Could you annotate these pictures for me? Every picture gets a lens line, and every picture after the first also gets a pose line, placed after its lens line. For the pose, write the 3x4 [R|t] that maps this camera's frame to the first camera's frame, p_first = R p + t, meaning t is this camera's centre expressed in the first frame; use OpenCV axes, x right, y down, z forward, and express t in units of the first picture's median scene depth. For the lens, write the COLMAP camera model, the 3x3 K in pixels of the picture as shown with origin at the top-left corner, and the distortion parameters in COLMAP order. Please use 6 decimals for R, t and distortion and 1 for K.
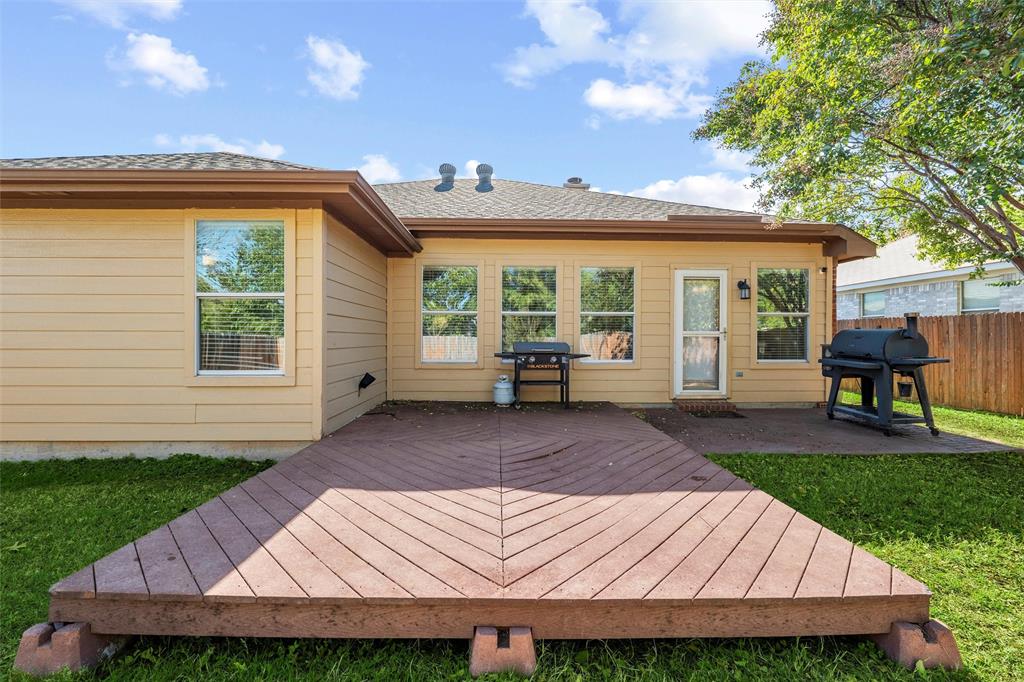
lens RADIAL K [[424.0, 0, 512.0], [0, 424.0, 341.0], [0, 0, 1]] dist [-0.012217, 0.000059]
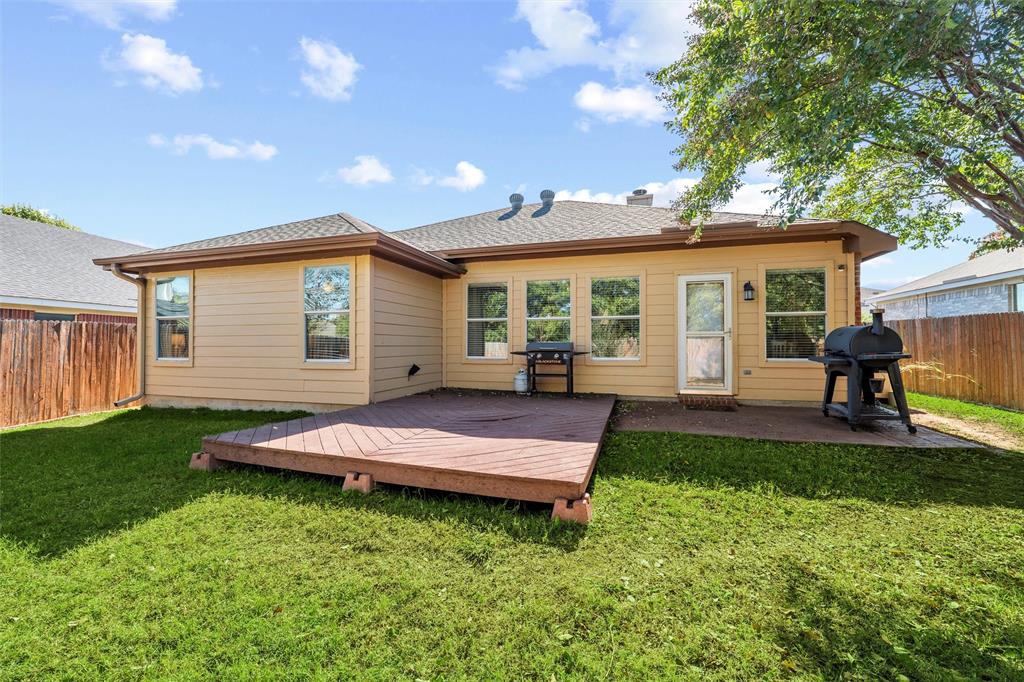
lens RADIAL K [[424.0, 0, 512.0], [0, 424.0, 341.0], [0, 0, 1]] dist [-0.012217, 0.000059]
pose [[0.945748, -0.007127, -0.324824, 0.350430], [0.002258, 0.999879, -0.015364, 0.017386], [0.324894, 0.013797, 0.945650, -0.185946]]
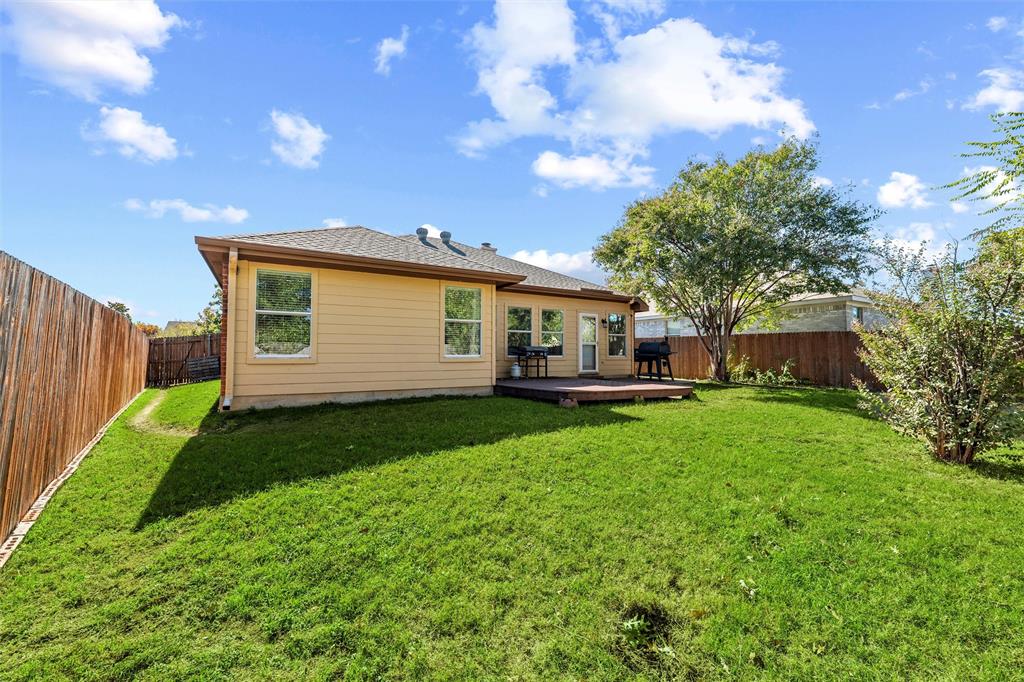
lens RADIAL K [[424.0, 0, 512.0], [0, 424.0, 341.0], [0, 0, 1]] dist [-0.012217, 0.000059]
pose [[0.866352, 0.015610, 0.499190, -0.988856], [0.005649, 0.999141, -0.041048, 0.059156], [-0.499402, 0.038382, 0.865520, -0.669018]]
